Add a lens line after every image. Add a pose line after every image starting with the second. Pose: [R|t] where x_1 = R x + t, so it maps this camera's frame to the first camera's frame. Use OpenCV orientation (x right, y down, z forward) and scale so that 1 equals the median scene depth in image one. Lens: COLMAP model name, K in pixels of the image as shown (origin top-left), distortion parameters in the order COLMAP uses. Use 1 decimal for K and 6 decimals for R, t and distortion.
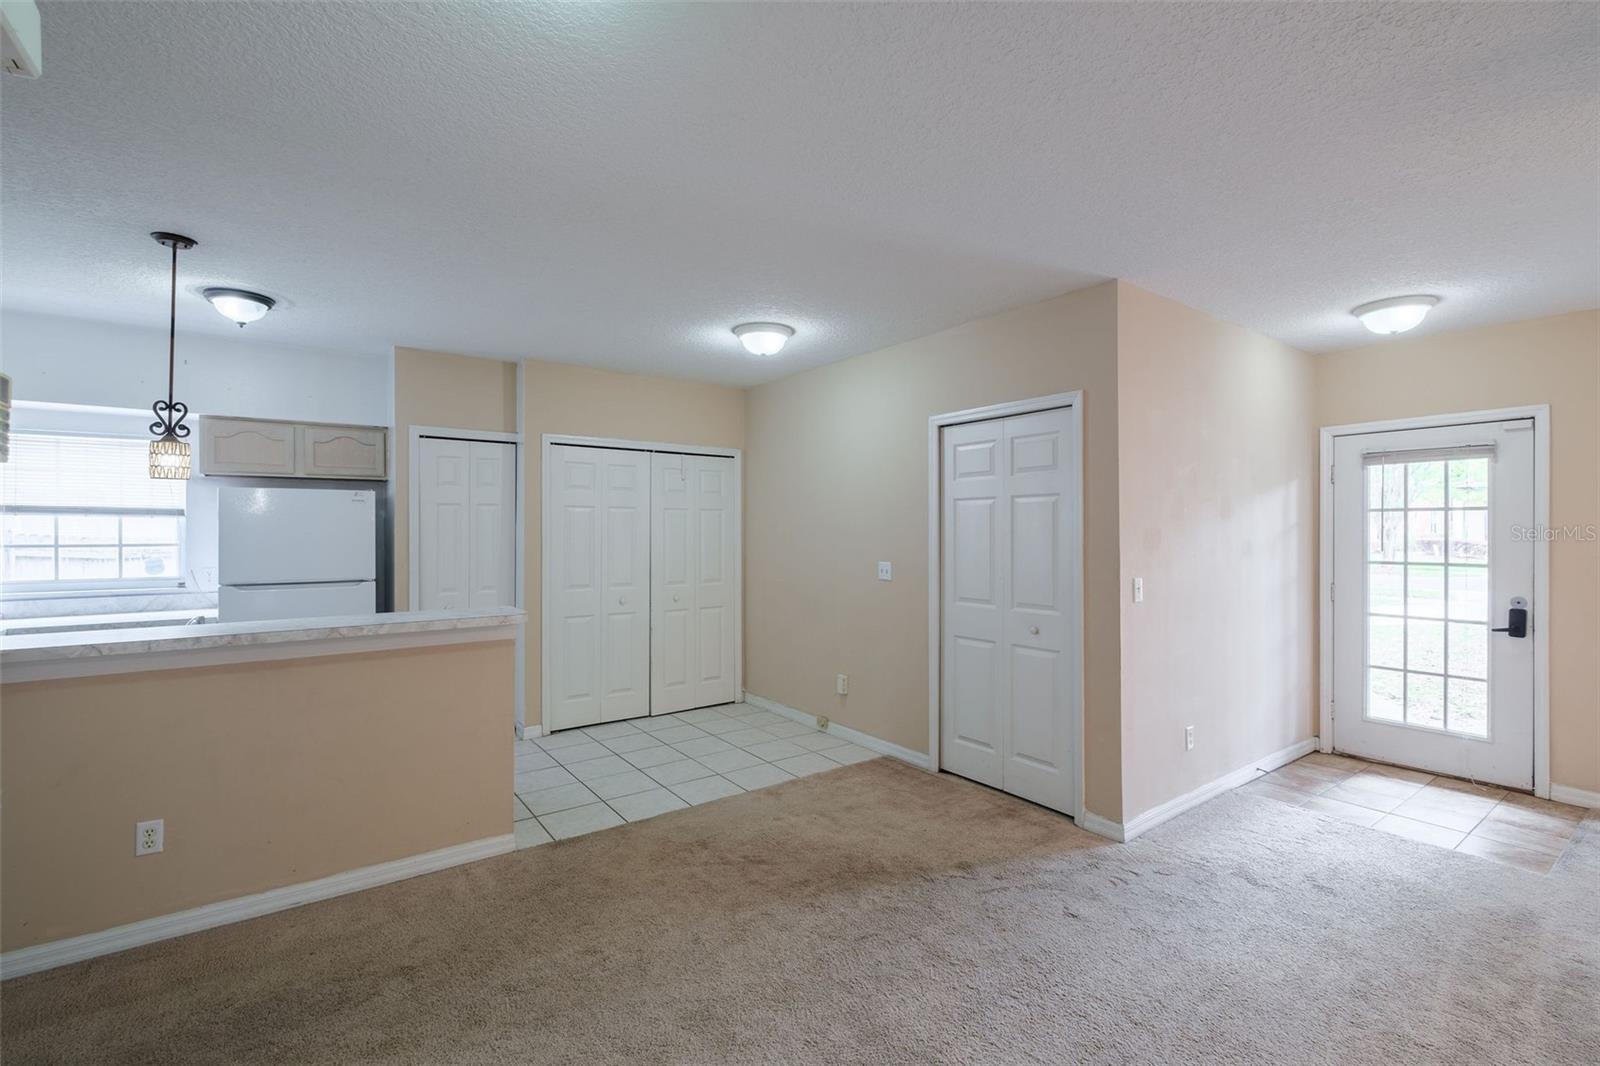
lens RADIAL K [[698.0, 0, 787.3], [0, 698.0, 531.1], [0, 0, 1]] dist [0.001621, -0.003772]
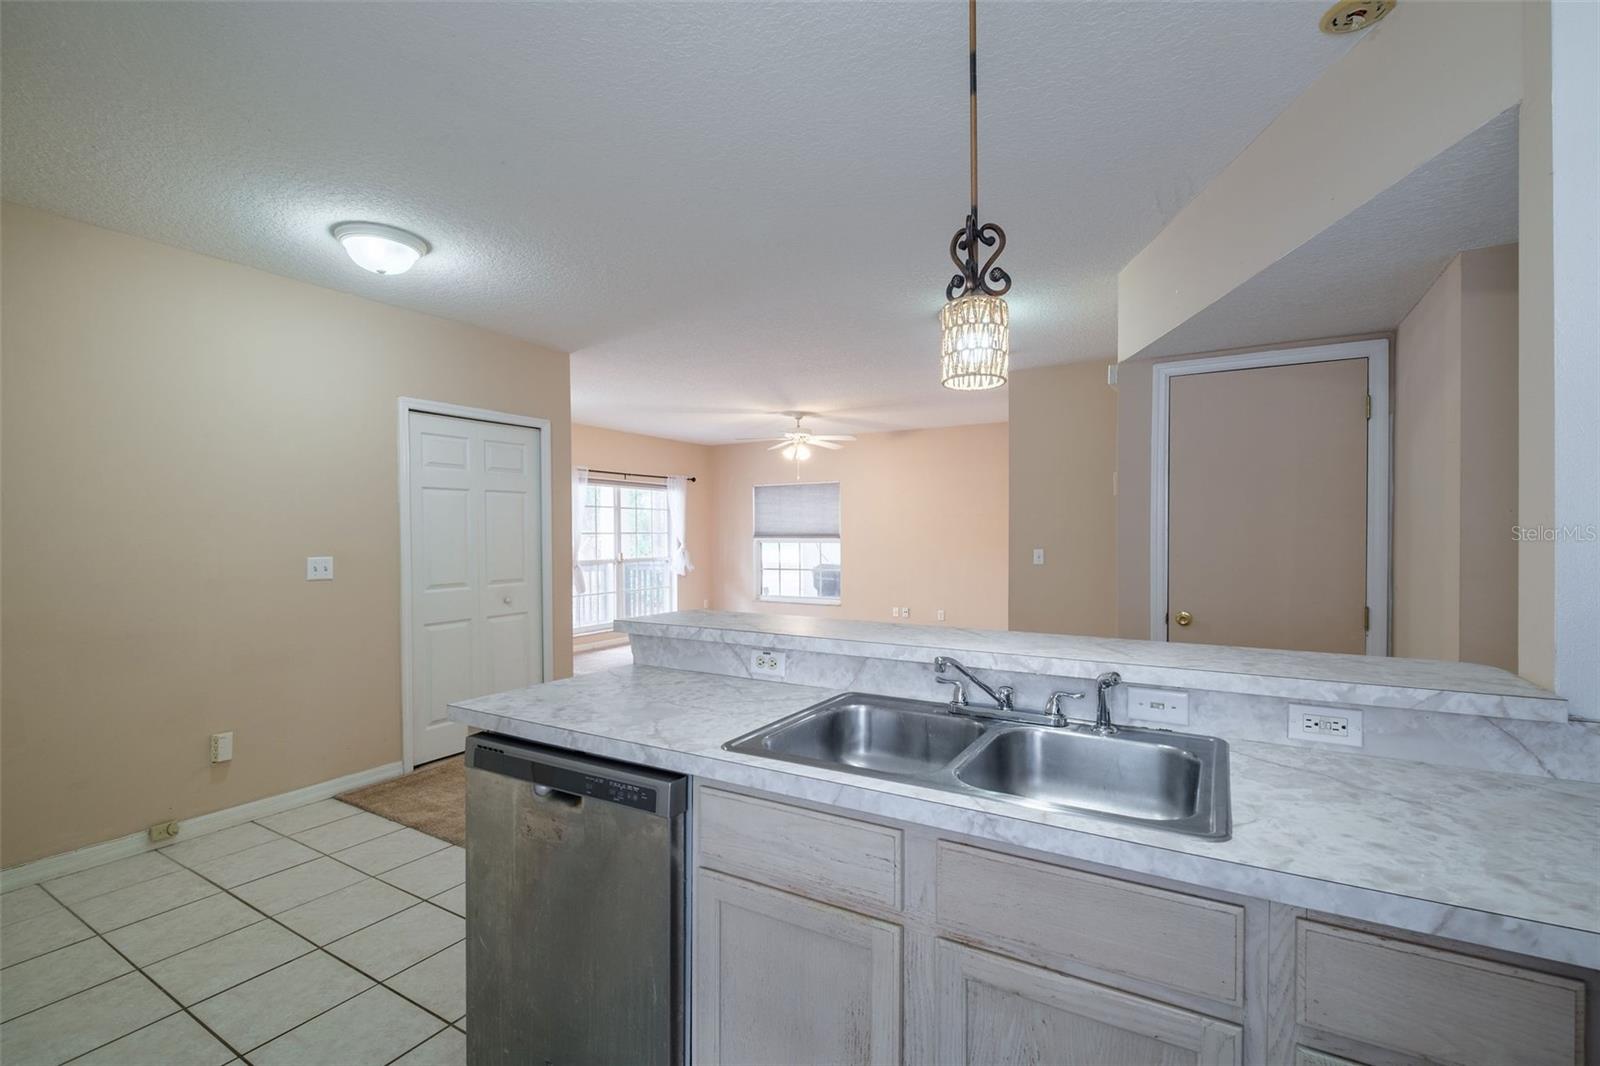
lens RADIAL K [[698.0, 0, 826.1], [0, 698.0, 542.5], [0, 0, 1]] dist [0.001621, -0.003772]
pose [[-0.411301, -0.013356, 0.911402, -0.922246], [0.002540, 0.999872, 0.015798, 0.019348], [-0.911496, 0.008813, -0.411215, 0.912606]]
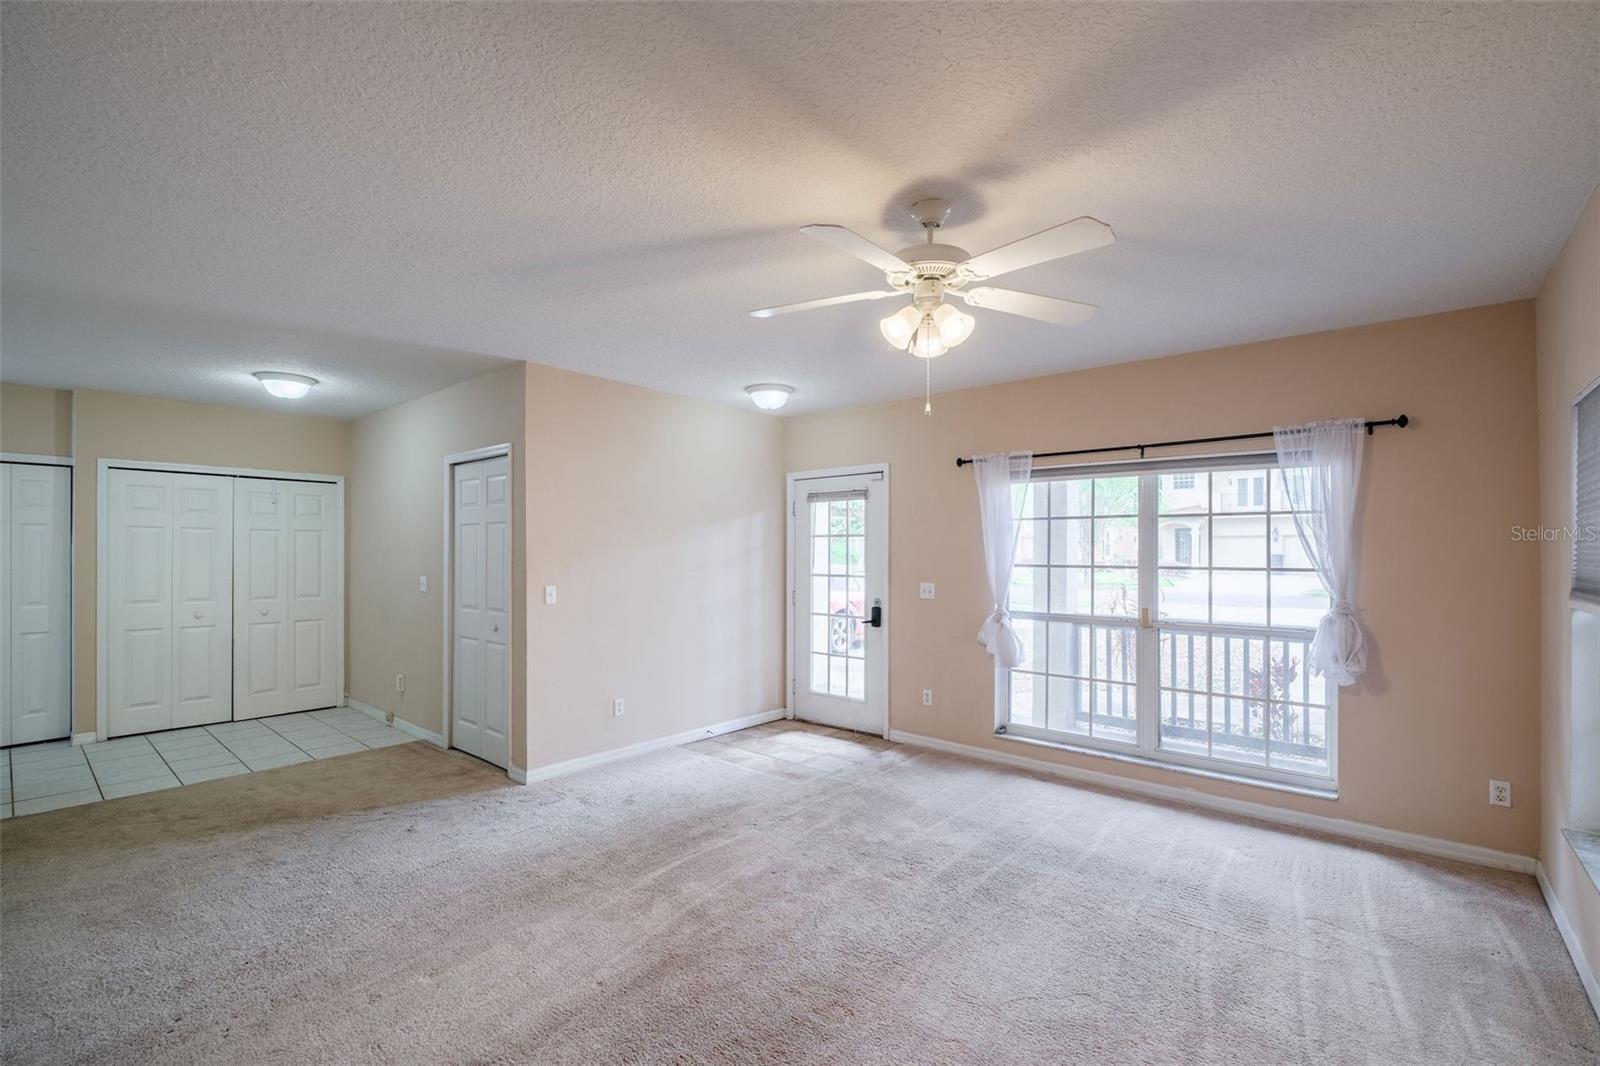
lens RADIAL K [[698.0, 0, 783.8], [0, 698.0, 548.3], [0, 0, 1]] dist [0.001621, -0.003772]
pose [[0.975481, 0.003111, 0.220063, 0.540953], [-0.002220, 0.999988, -0.004298, -0.000002], [-0.220073, 0.003704, 0.975476, -0.330967]]
